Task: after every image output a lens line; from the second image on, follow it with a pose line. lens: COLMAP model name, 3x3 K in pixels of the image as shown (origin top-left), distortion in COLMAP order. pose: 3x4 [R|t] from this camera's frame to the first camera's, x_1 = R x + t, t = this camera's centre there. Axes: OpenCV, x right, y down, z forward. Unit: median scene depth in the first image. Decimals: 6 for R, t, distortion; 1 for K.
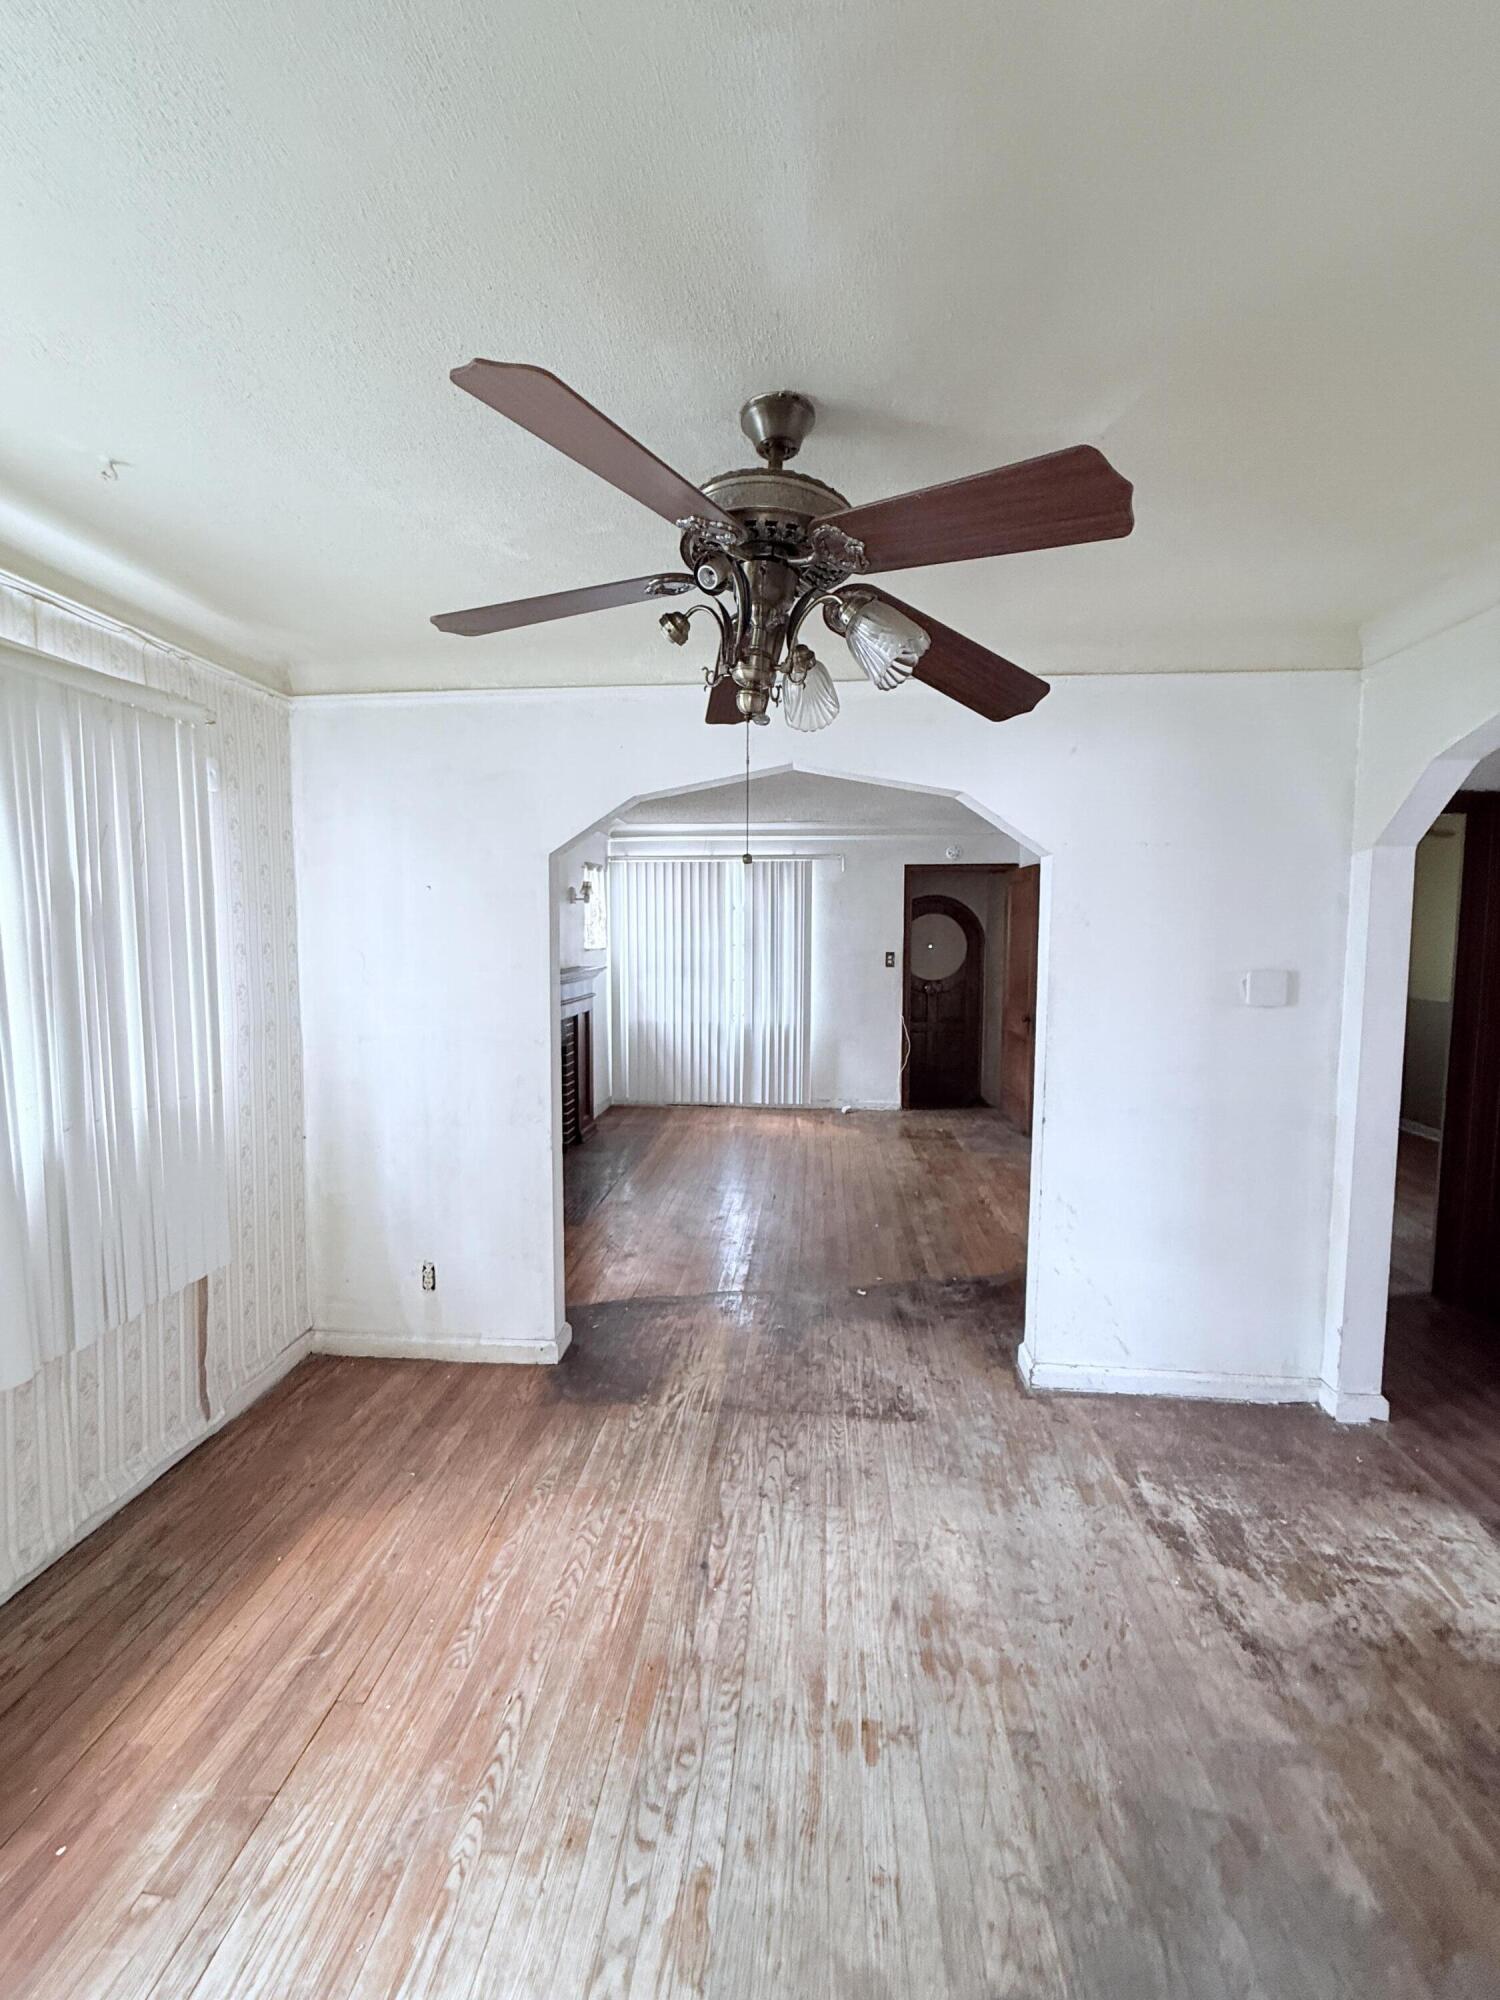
lens RADIAL K [[795.5, 0, 761.9], [0, 795.5, 1003.0], [0, 0, 1]] dist [-0.000967, 0.000033]
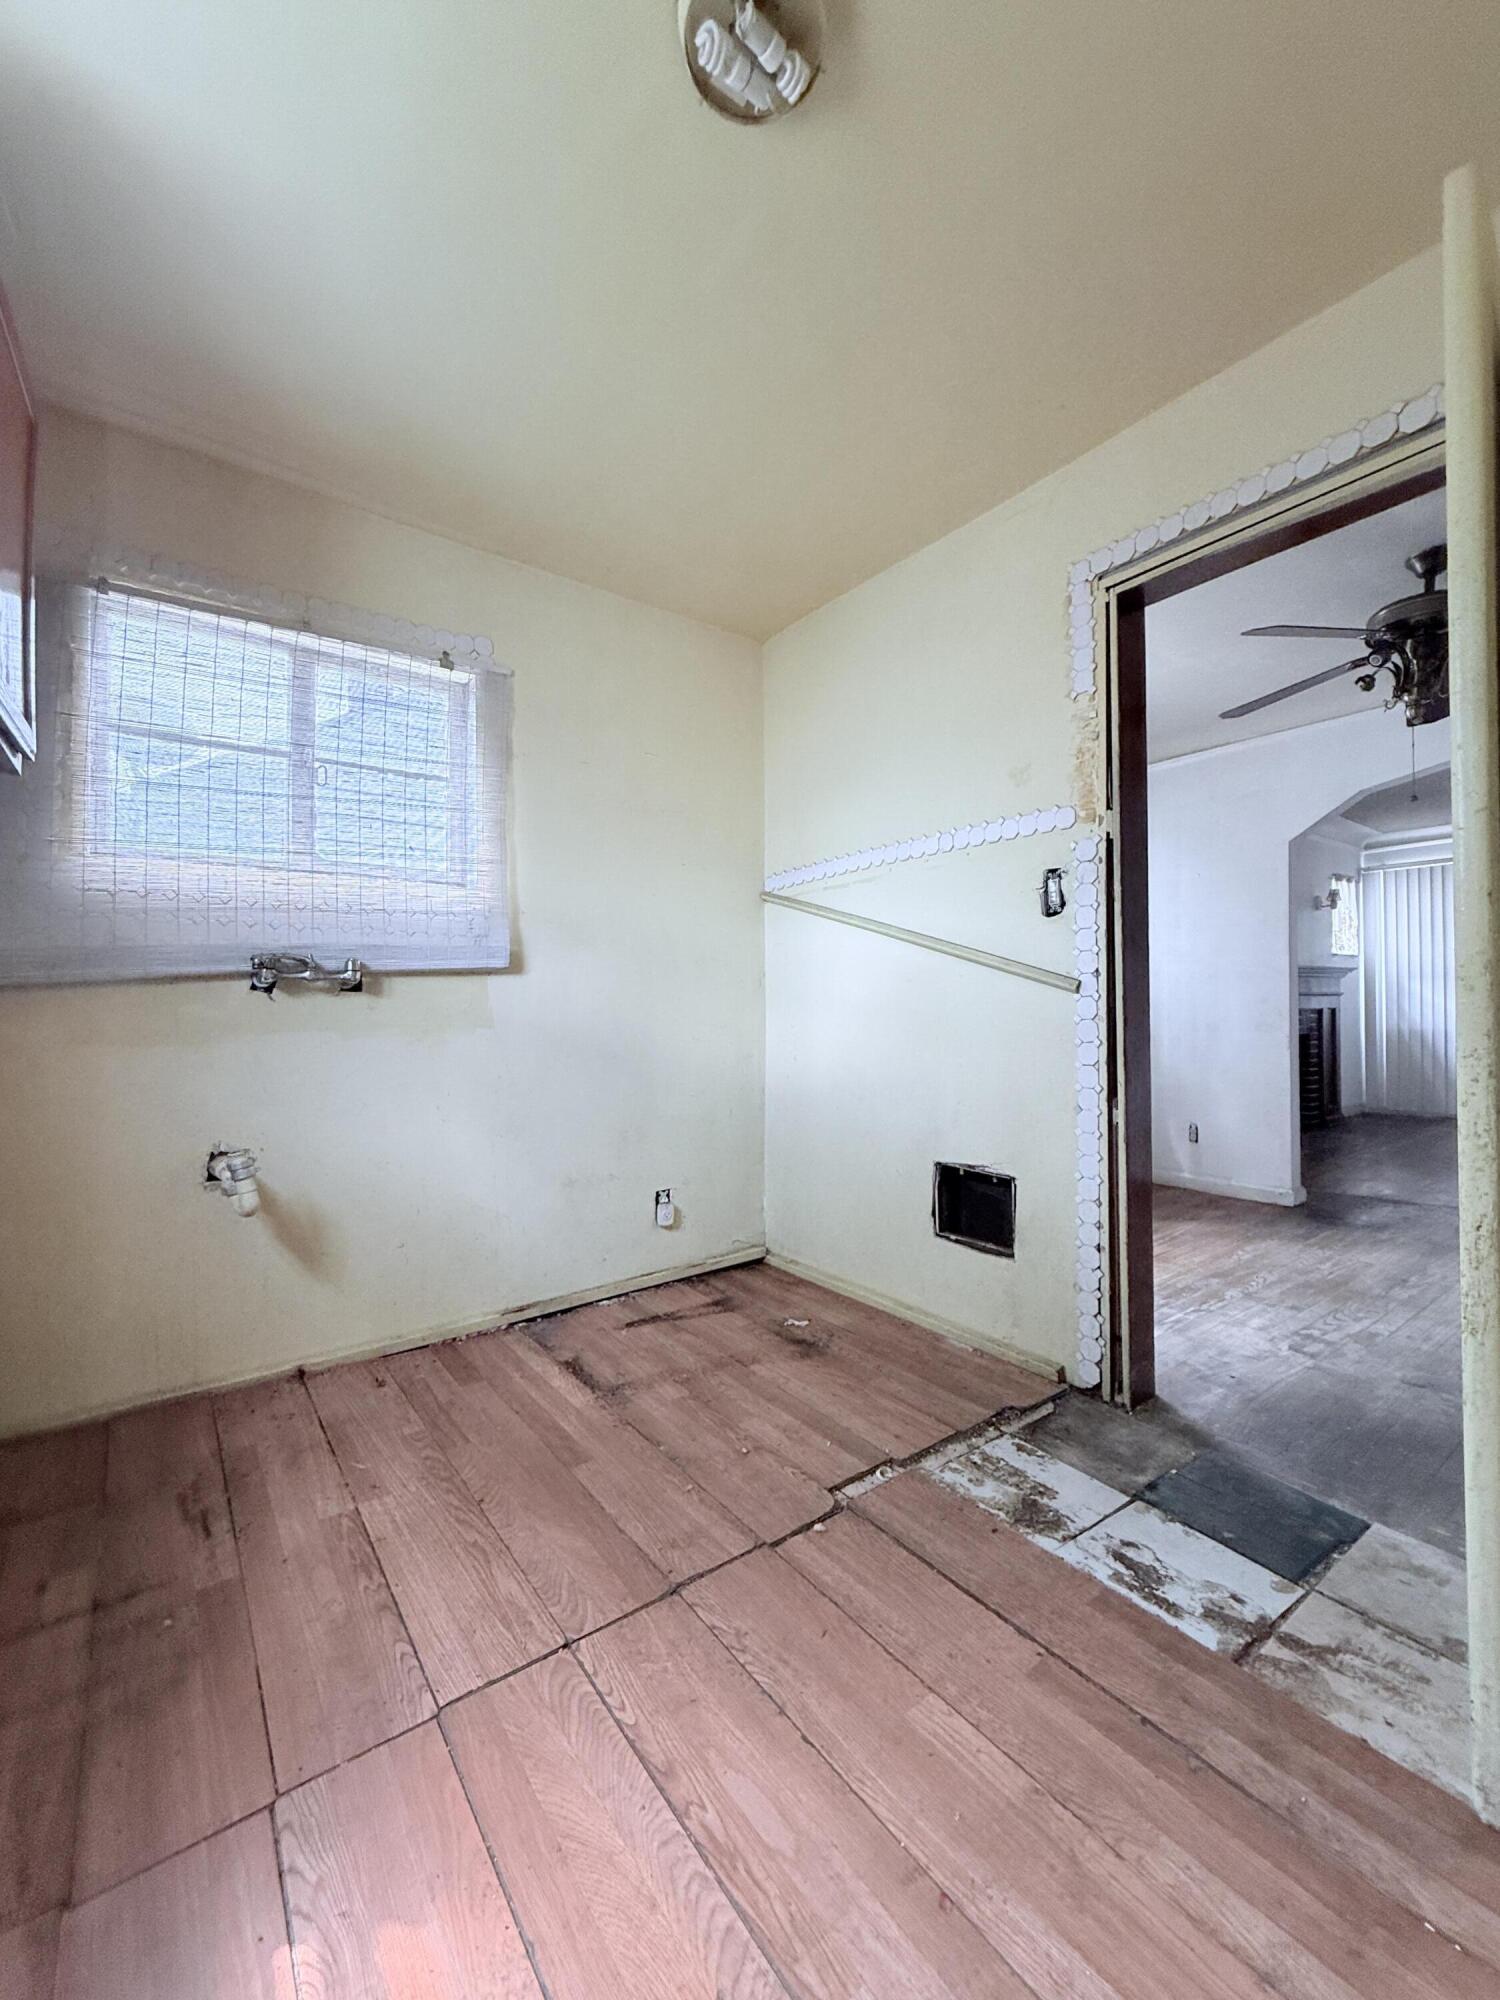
lens RADIAL K [[795.5, 0, 748.8], [0, 795.5, 1004.3], [0, 0, 1]] dist [-0.000967, 0.000033]
pose [[0.648218, -0.014618, -0.761315, 0.181231], [-0.050358, 0.996804, -0.062016, 0.232732], [0.759788, 0.078538, 0.645410, -0.620396]]
